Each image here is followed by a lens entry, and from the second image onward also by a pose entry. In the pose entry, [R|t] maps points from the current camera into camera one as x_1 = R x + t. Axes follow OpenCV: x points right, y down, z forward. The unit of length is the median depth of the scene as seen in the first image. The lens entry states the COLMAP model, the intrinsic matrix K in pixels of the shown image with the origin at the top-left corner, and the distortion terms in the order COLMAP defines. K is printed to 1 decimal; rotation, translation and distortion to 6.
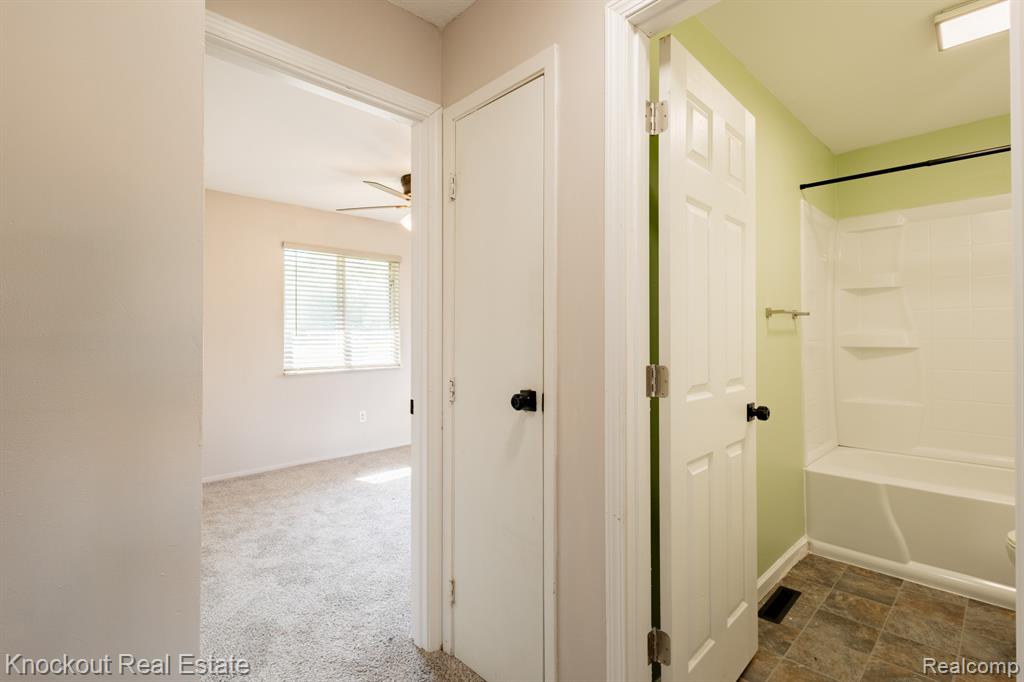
lens RADIAL K [[474.0, 0, 511.7], [0, 474.0, 337.1], [0, 0, 1]] dist [0.000268, 0.000095]
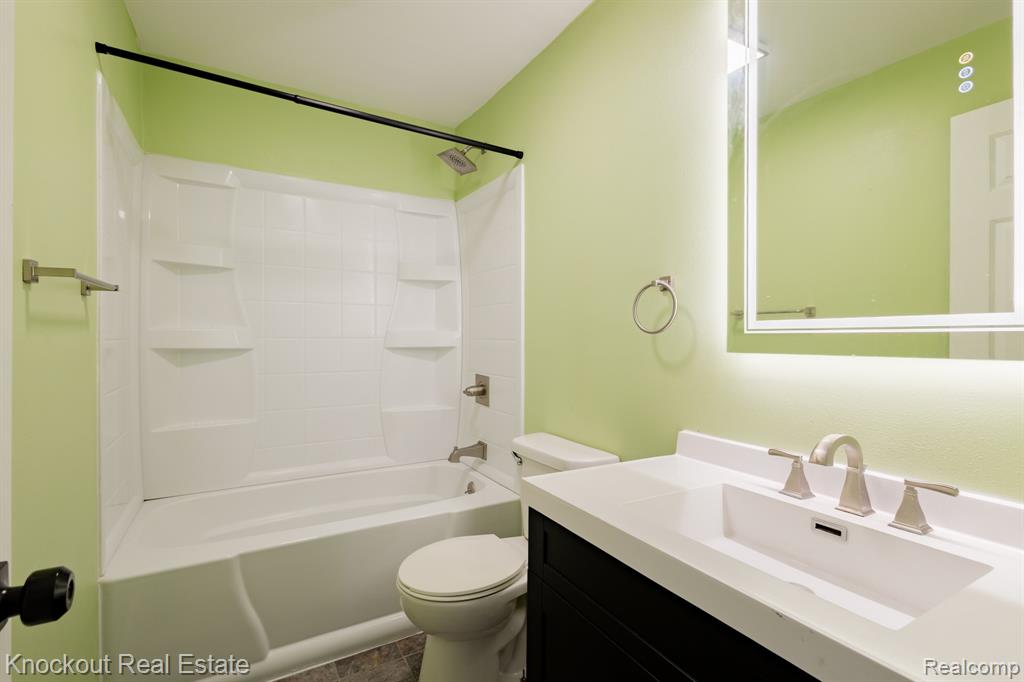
lens RADIAL K [[474.0, 0, 511.7], [0, 474.0, 337.1], [0, 0, 1]] dist [0.000268, 0.000095]
pose [[0.228327, 0.004001, 0.973576, 0.114811], [-0.008560, 0.999961, -0.002102, 0.001252], [-0.973547, -0.007854, 0.228352, 0.241846]]
